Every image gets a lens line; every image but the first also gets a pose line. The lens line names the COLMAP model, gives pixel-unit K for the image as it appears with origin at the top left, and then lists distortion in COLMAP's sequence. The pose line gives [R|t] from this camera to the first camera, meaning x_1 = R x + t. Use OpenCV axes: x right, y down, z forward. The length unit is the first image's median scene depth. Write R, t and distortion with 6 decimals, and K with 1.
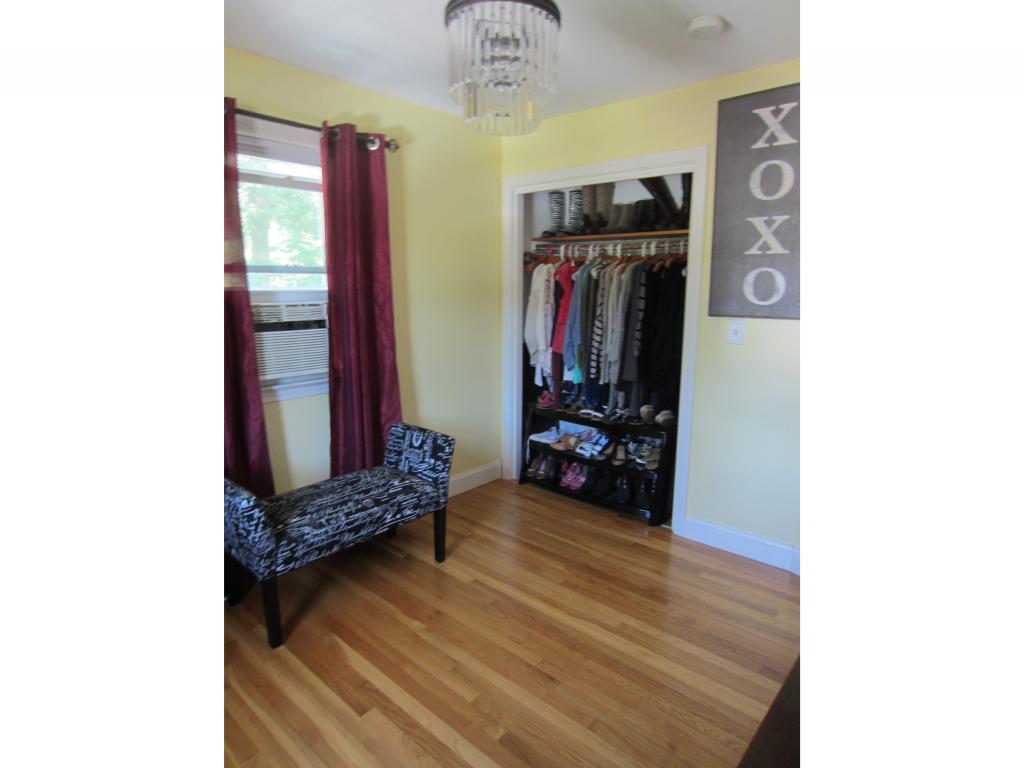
lens RADIAL K [[542.9, 0, 512.0], [0, 542.9, 384.0], [0, 0, 1]] dist [-0.045378, 0.018852]
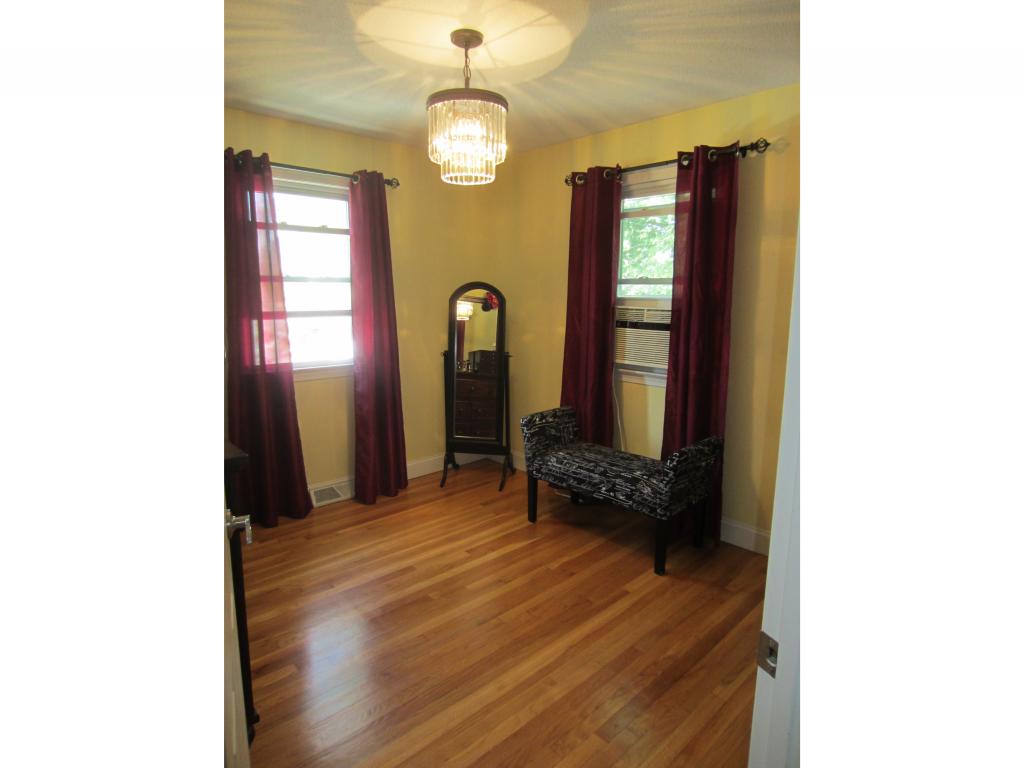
lens RADIAL K [[542.9, 0, 512.0], [0, 542.9, 384.0], [0, 0, 1]] dist [-0.045378, 0.018852]
pose [[-0.096650, 0.159960, -0.982381, 0.909371], [-0.195114, 0.964806, 0.176295, -0.142946], [0.976007, 0.208715, -0.062038, 0.825272]]
